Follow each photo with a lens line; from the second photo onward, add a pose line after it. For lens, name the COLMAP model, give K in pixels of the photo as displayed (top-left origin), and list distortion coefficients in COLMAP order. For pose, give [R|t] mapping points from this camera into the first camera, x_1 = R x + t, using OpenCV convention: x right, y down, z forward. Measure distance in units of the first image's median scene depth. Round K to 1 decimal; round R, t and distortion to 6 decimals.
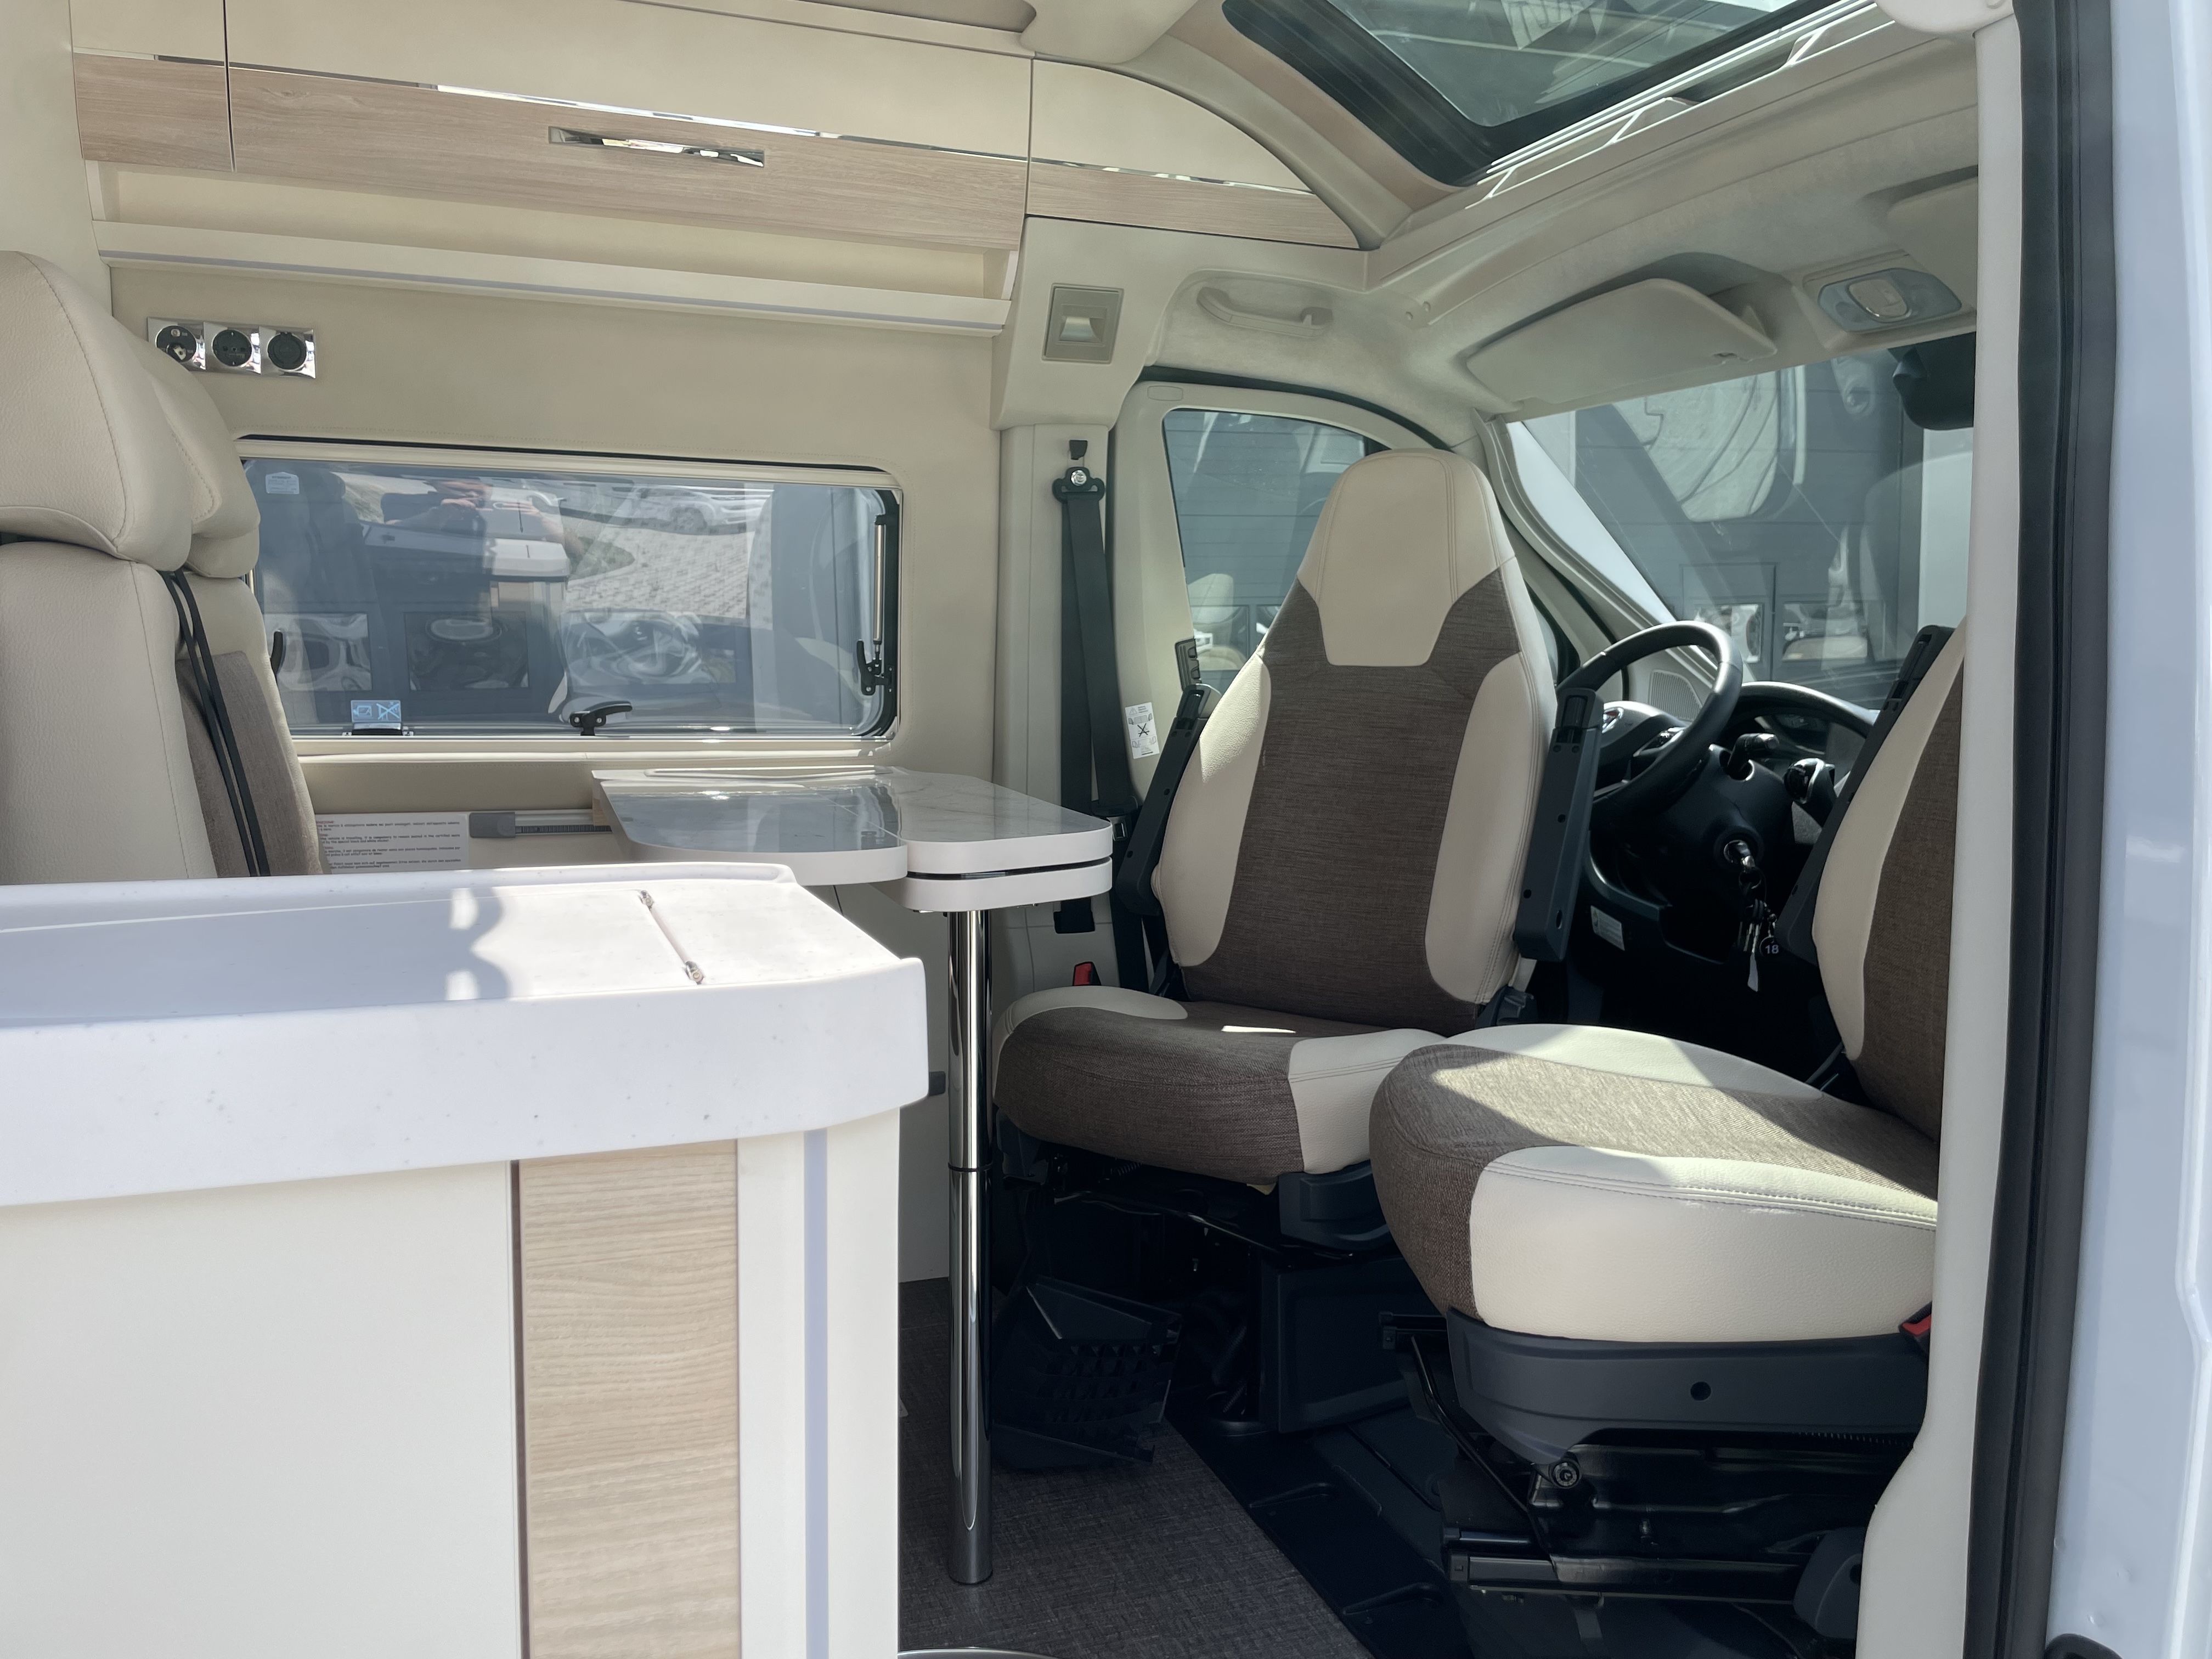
lens RADIAL K [[1736.0, 0, 1106.0], [0, 1736.0, 829.5], [0, 0, 1]] dist [-0.000578, -0.006159]
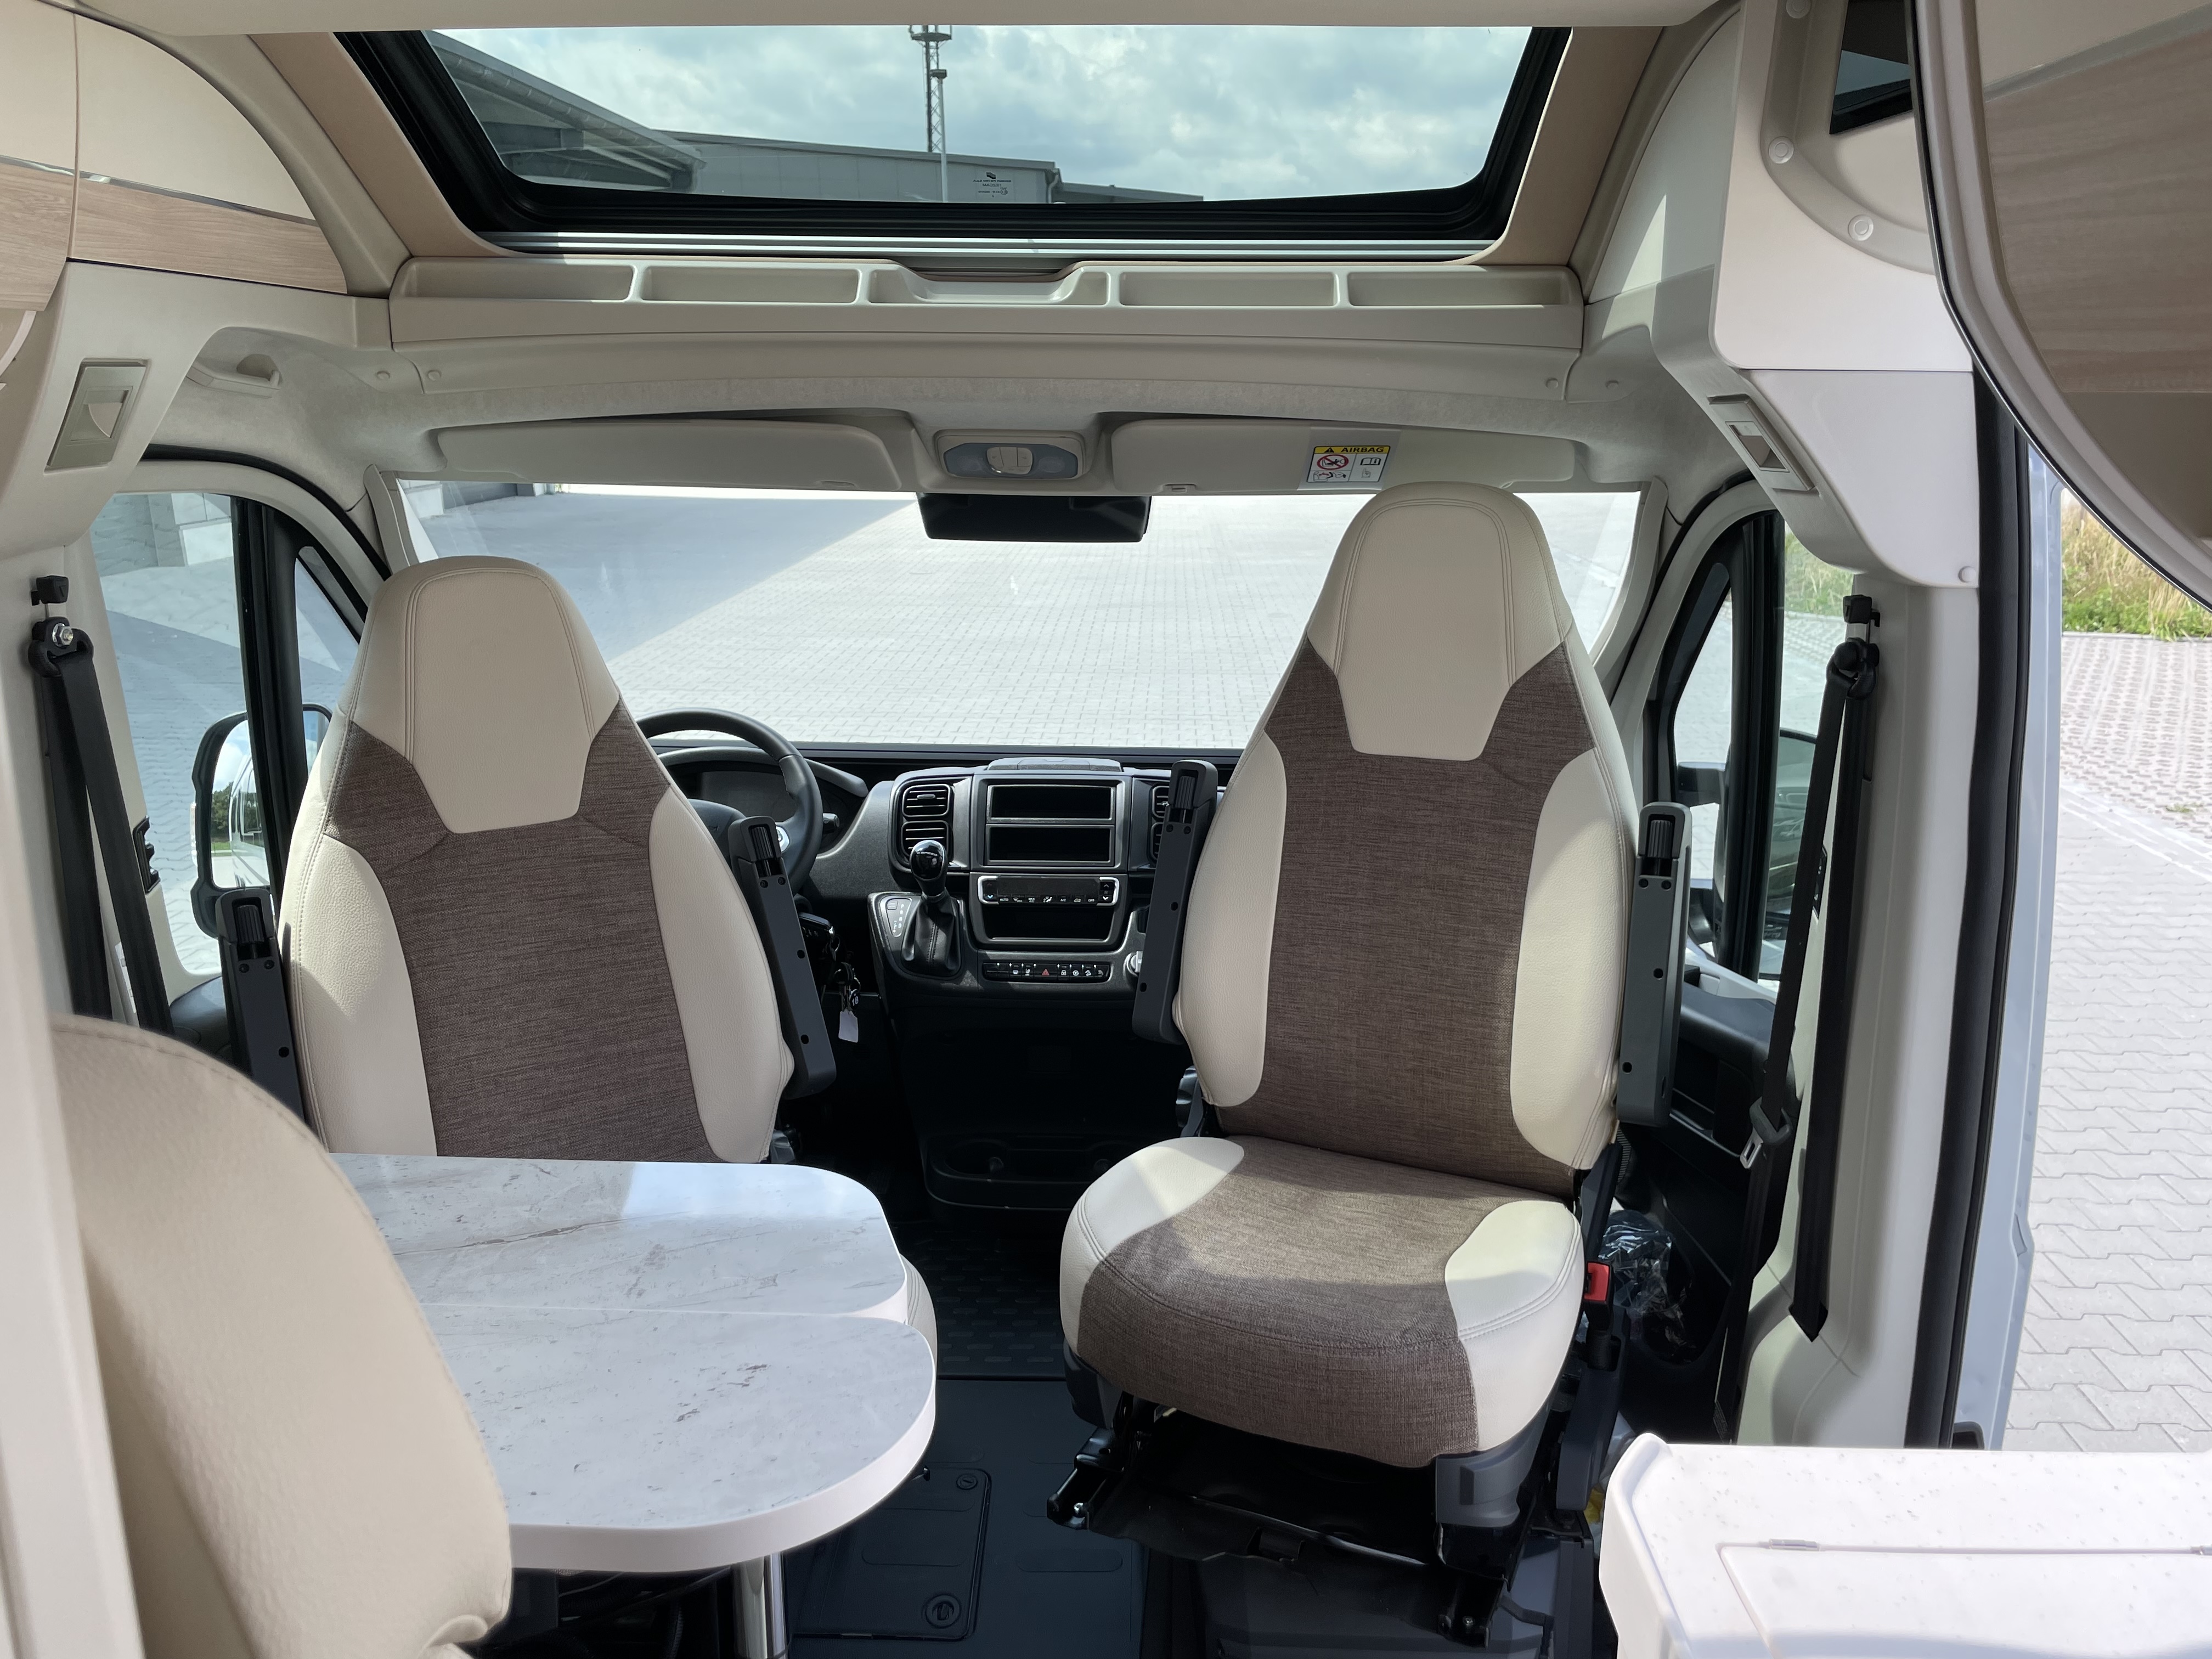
lens RADIAL K [[1736.0, 0, 1106.0], [0, 1736.0, 829.5], [0, 0, 1]] dist [-0.000578, -0.006159]
pose [[0.384396, -0.223731, 0.895647, -0.512890], [0.097128, 0.974605, 0.201769, -0.244537], [-0.918045, 0.009433, 0.396365, 0.409018]]
